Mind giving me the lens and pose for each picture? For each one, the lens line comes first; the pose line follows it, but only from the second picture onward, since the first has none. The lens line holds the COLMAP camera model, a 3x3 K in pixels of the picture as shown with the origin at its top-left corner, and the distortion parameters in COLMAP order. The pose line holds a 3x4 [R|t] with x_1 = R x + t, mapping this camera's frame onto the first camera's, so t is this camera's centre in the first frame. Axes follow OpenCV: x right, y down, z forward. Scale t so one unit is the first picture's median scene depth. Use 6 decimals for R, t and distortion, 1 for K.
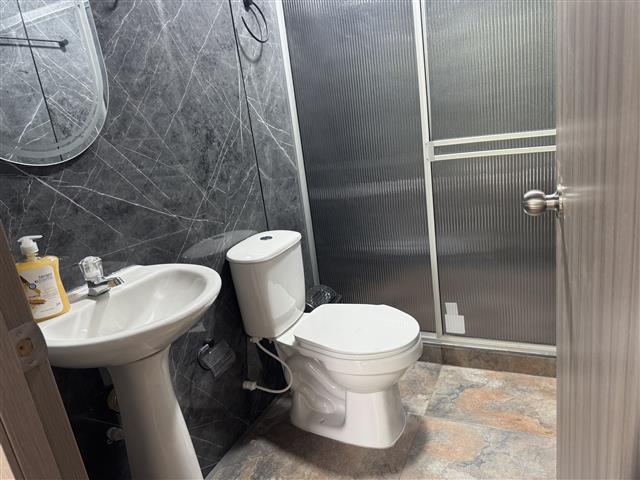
lens RADIAL K [[454.4, 0, 319.7], [0, 454.4, 243.7], [0, 0, 1]] dist [0.065204, -0.087751]
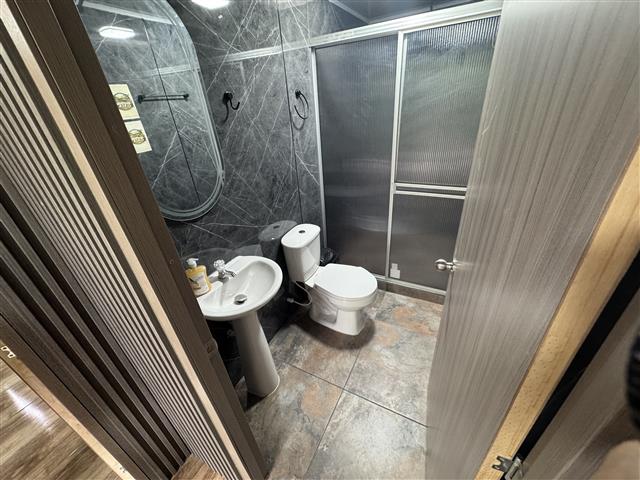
lens RADIAL K [[257.1, 0, 320.0], [0, 257.1, 240.0], [0, 0, 1]] dist [-0.004896, -0.000037]
pose [[0.997854, 0.065484, 0.000180, -0.039135], [-0.063790, 0.971407, 0.228690, -0.219506], [0.014801, -0.228210, 0.973499, -0.046784]]
